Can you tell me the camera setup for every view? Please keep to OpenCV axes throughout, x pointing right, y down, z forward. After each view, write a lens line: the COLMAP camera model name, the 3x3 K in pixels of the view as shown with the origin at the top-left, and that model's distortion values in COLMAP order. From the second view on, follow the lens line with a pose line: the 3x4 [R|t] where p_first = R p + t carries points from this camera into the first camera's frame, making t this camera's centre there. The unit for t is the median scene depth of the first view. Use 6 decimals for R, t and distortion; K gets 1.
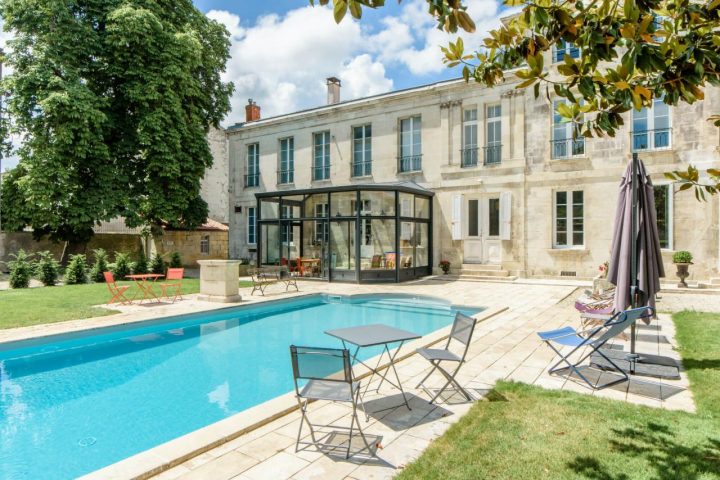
lens RADIAL K [[677.8, 0, 360.0], [0, 677.8, 240.0], [0, 0, 1]] dist [-0.196761, 0.003295]
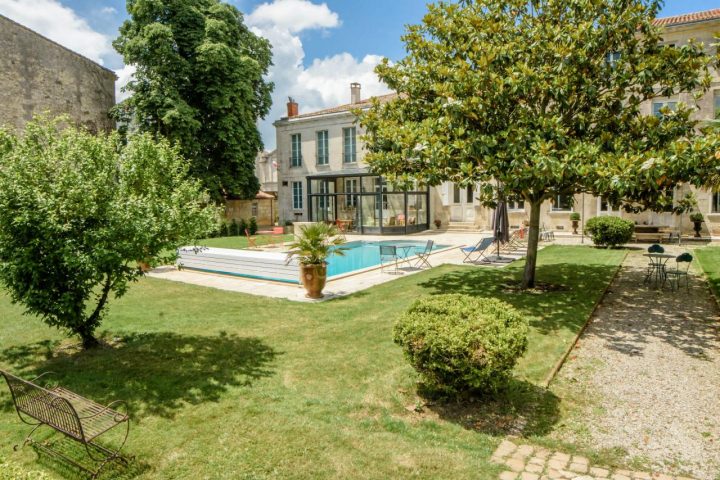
lens RADIAL K [[677.8, 0, 360.0], [0, 677.8, 240.0], [0, 0, 1]] dist [-0.196761, 0.003295]
pose [[0.999756, -0.018495, -0.012048, -0.022623], [0.019198, 0.997944, 0.061149, -0.014849], [0.010892, -0.061365, 0.998056, -0.383456]]
